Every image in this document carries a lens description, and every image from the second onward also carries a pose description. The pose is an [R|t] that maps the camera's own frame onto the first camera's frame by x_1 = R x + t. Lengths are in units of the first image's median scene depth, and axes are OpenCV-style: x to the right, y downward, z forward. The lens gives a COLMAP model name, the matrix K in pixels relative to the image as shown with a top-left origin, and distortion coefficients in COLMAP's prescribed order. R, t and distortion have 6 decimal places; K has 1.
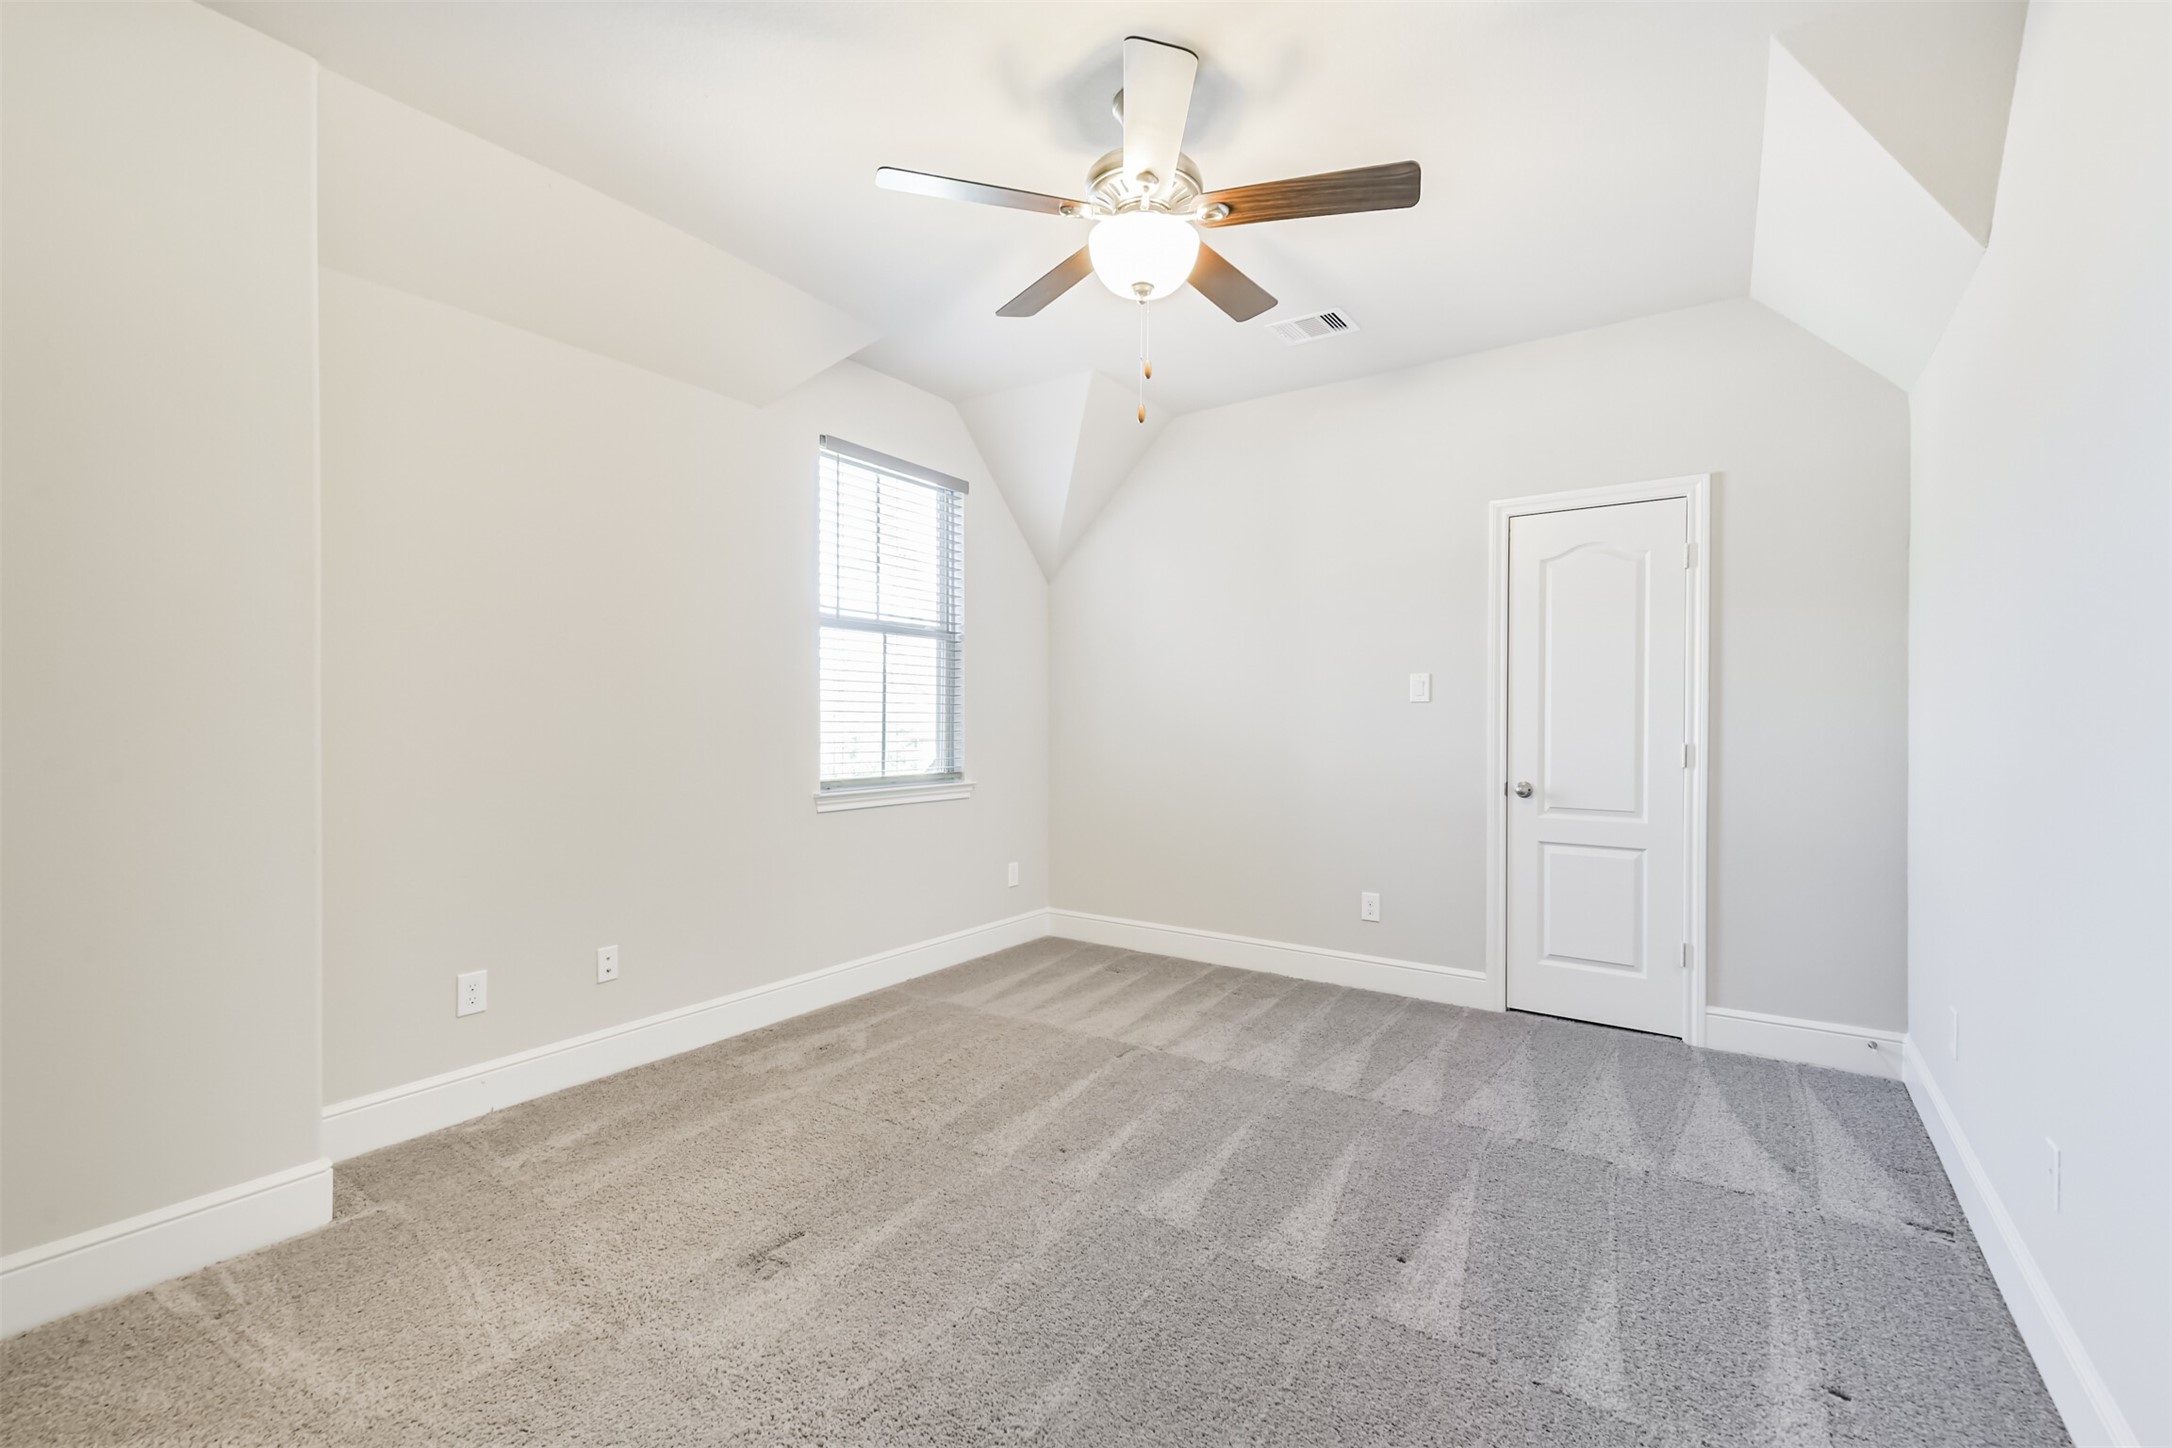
lens RADIAL K [[932.3, 0, 1084.1], [0, 932.3, 714.7], [0, 0, 1]] dist [0.016499, -0.006660]
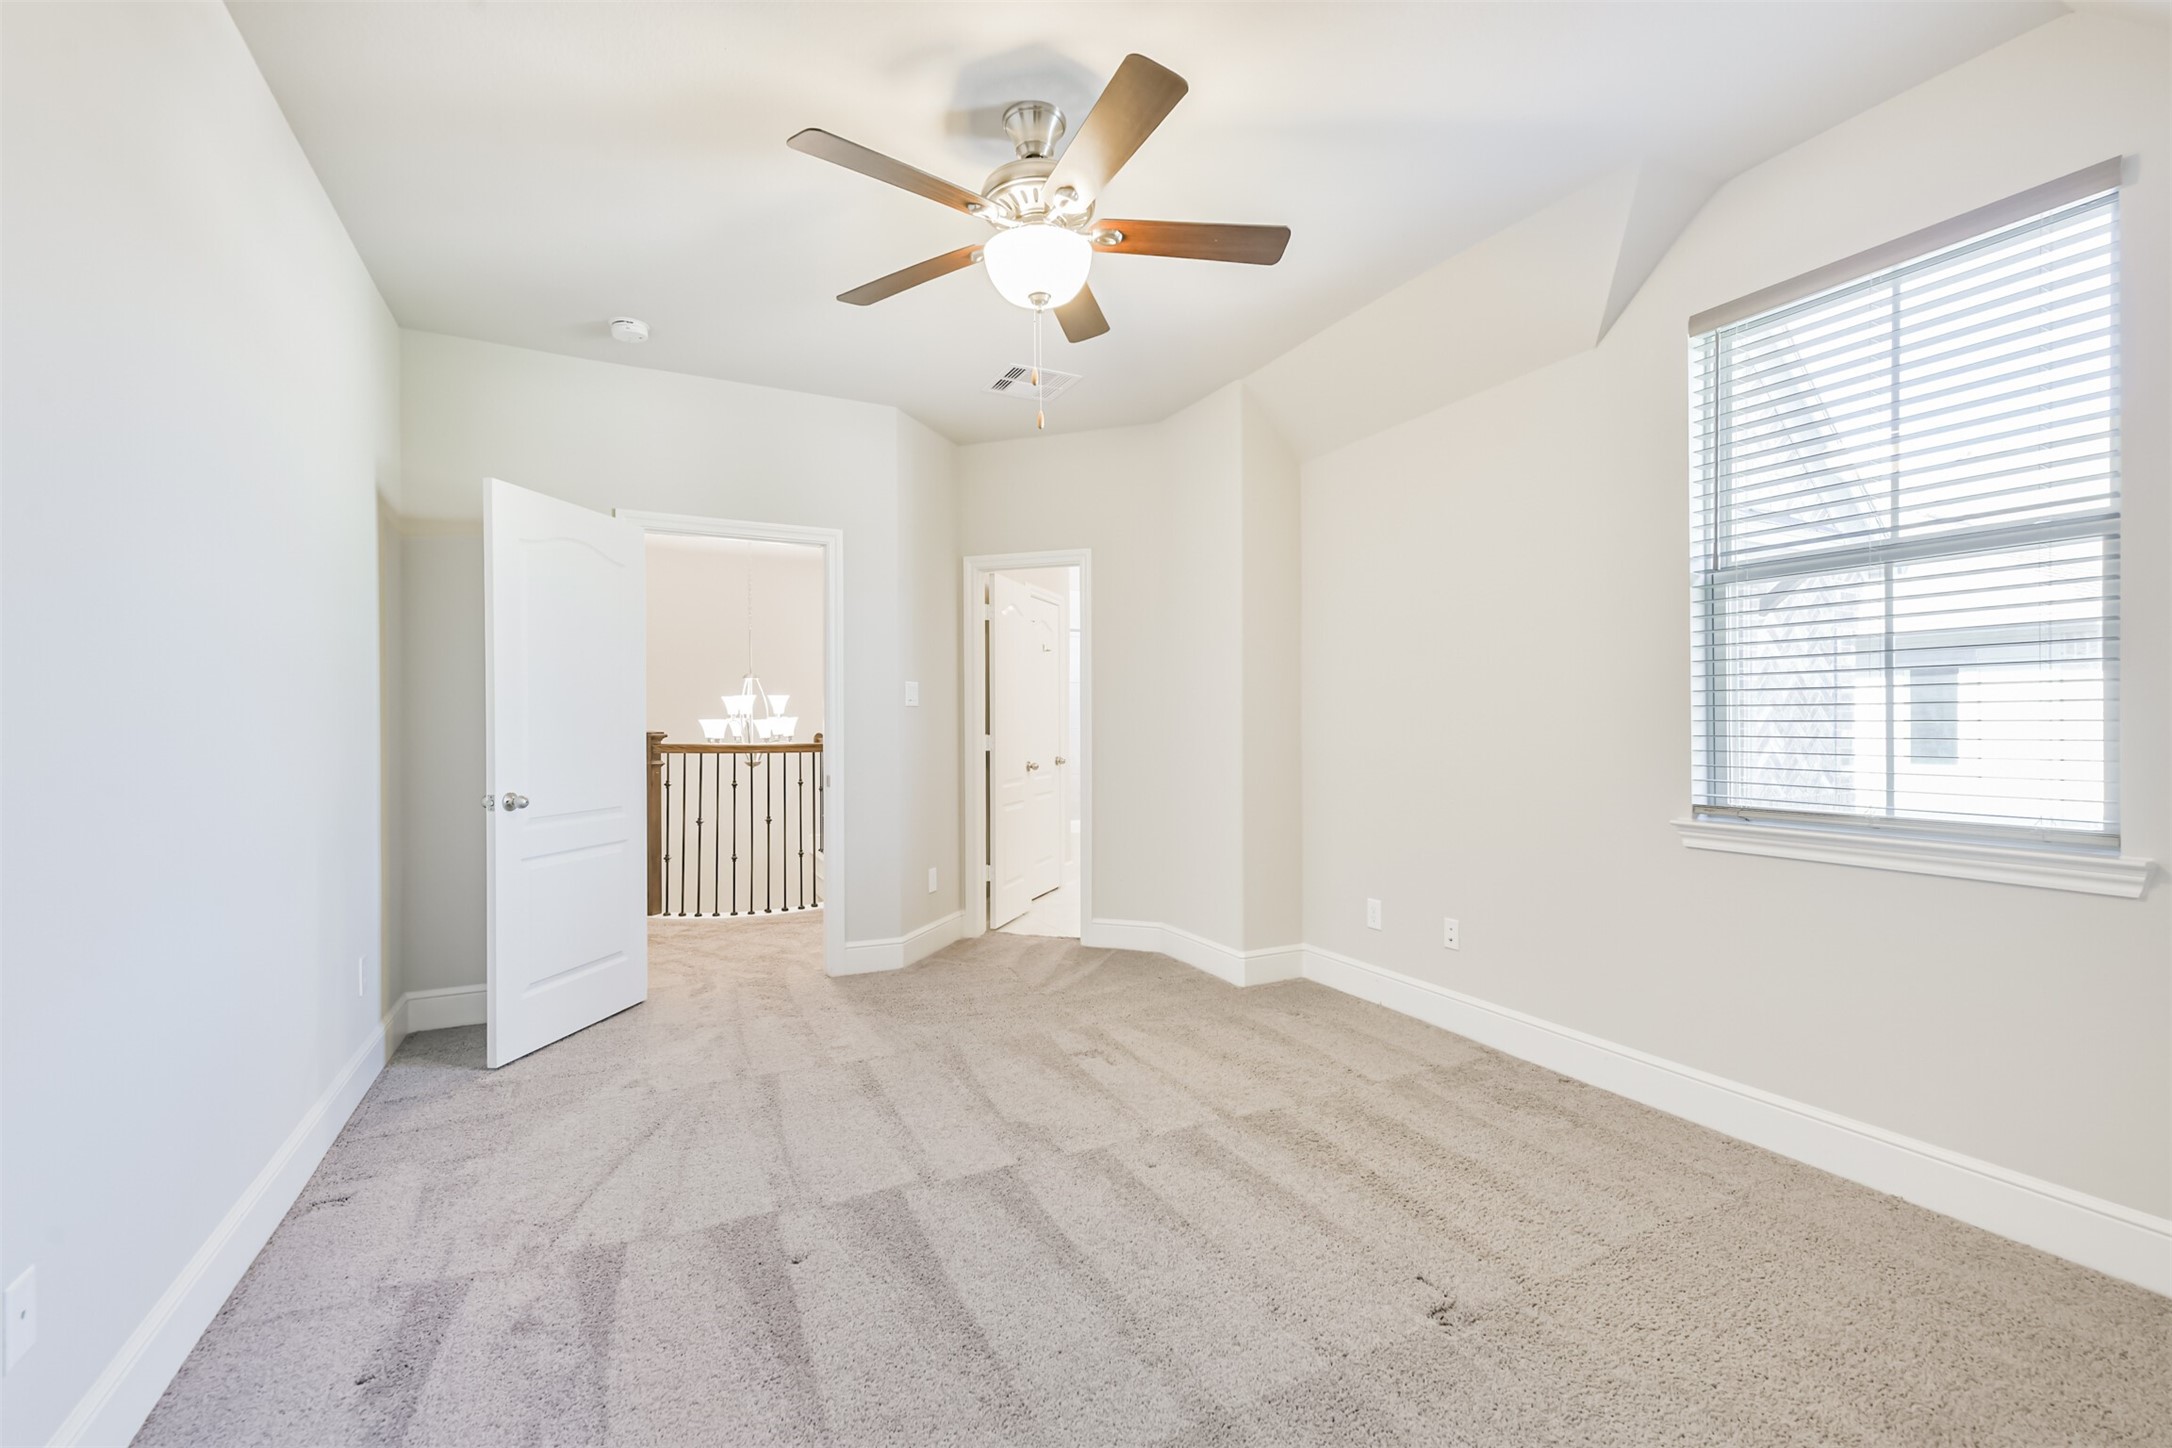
lens RADIAL K [[932.3, 0, 1086.7], [0, 932.3, 729.8], [0, 0, 1]] dist [0.016499, -0.006660]
pose [[-0.486318, -0.010585, -0.873718, 0.572009], [-0.008156, 0.999938, -0.007574, 0.024106], [0.873744, 0.003443, -0.486374, 0.943978]]
